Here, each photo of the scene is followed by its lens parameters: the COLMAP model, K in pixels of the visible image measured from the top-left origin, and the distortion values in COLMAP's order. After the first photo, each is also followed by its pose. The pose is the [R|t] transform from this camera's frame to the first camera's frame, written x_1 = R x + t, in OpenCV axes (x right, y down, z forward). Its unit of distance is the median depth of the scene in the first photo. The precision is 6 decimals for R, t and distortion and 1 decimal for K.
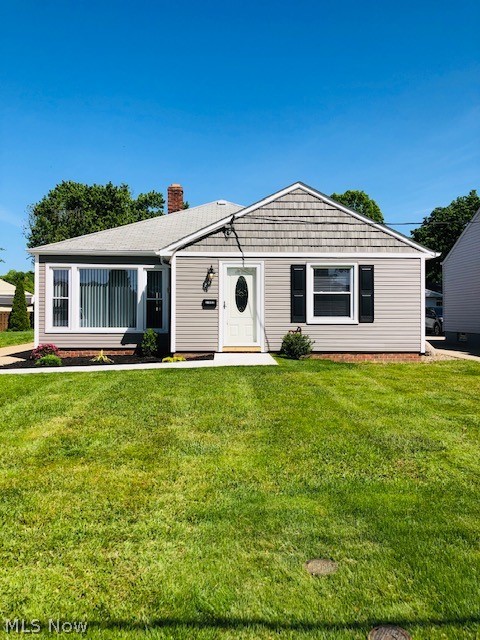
lens RADIAL K [[527.4, 0, 238.4], [0, 527.4, 313.2], [0, 0, 1]] dist [0.057619, -0.057653]
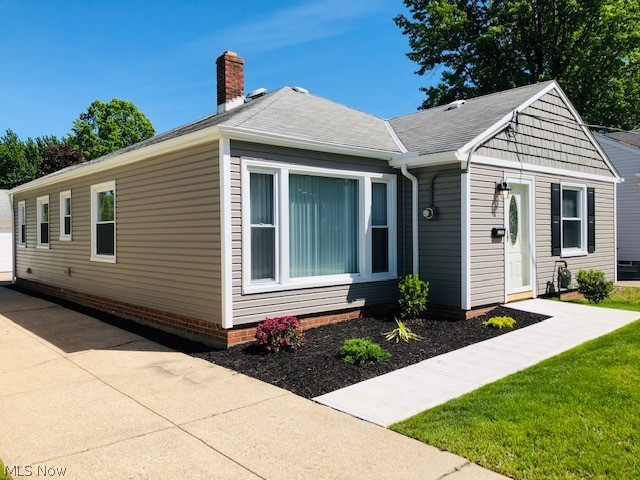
lens RADIAL K [[527.4, 0, 320.0], [0, 527.4, 240.0], [0, 0, 1]] dist [0.057619, -0.057653]
pose [[0.786146, -0.019091, 0.617746, -0.653566], [0.011138, 0.999798, 0.016724, -0.024019], [-0.617941, -0.006266, 0.786200, 0.582864]]
